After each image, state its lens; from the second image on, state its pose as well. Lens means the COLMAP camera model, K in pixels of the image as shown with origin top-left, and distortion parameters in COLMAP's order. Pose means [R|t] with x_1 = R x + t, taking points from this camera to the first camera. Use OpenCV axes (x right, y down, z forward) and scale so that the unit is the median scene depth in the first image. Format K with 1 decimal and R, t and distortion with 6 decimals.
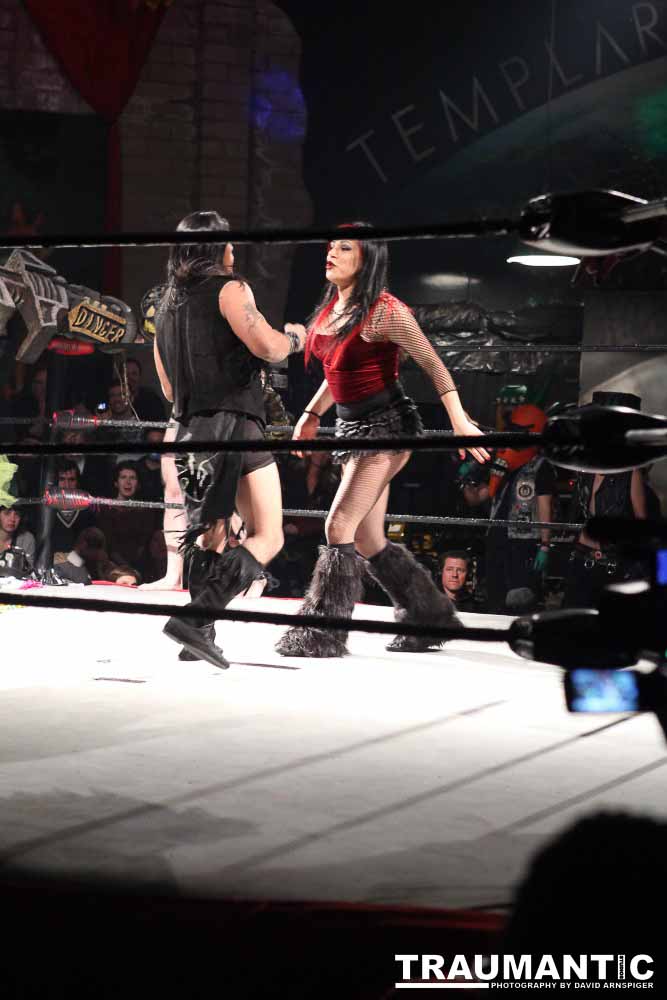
lens RADIAL K [[1944.9, 0, 332.4], [0, 1944.9, 505.8], [0, 0, 1]] dist [0.214044, 0.000000]
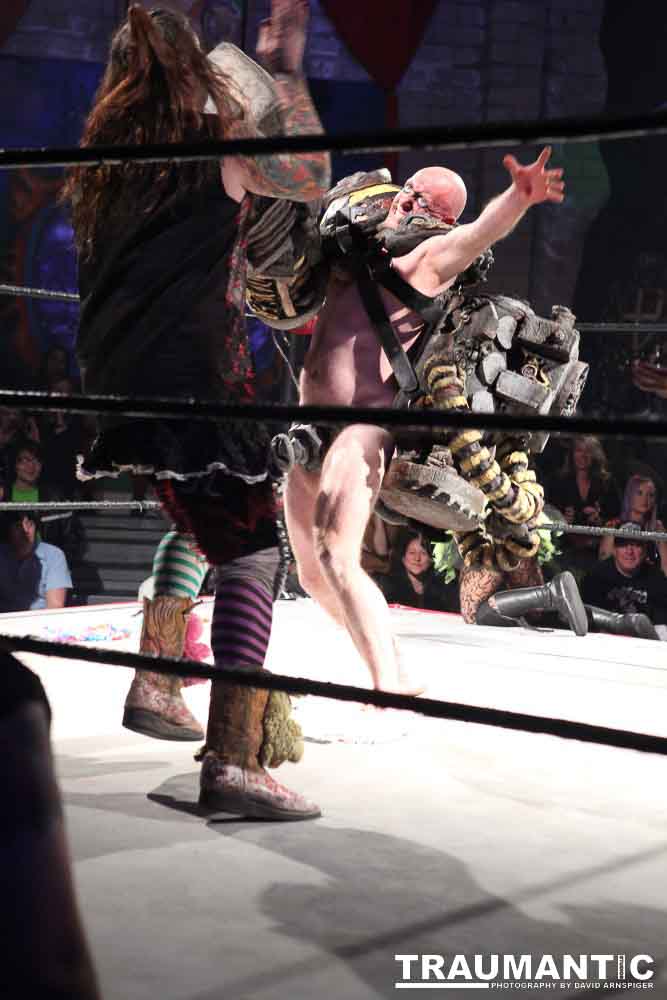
lens RADIAL K [[1944.9, 0, 334.3], [0, 1944.9, 500.1], [0, 0, 1]] dist [0.214044, 0.000000]
pose [[0.987814, 0.027212, -0.153238, 0.007120], [-0.028040, 0.999602, -0.003241, -0.000648], [0.153089, 0.007498, 0.988184, 0.093256]]
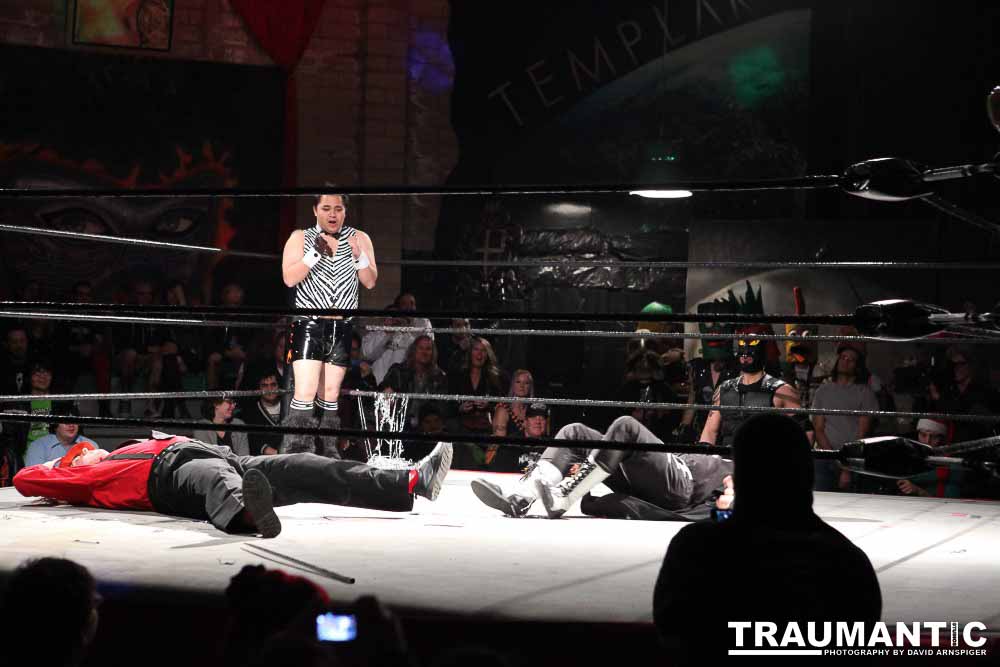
lens RADIAL K [[1894.3, 0, 510.1], [0, 1894.3, 330.6], [0, 0, 1]] dist [0.274073, 0.000000]
pose [[0.996391, -0.002783, 0.084833, -0.076783], [0.006928, 0.998794, -0.048612, 0.011213], [-0.084595, 0.049024, 0.995209, -0.116949]]
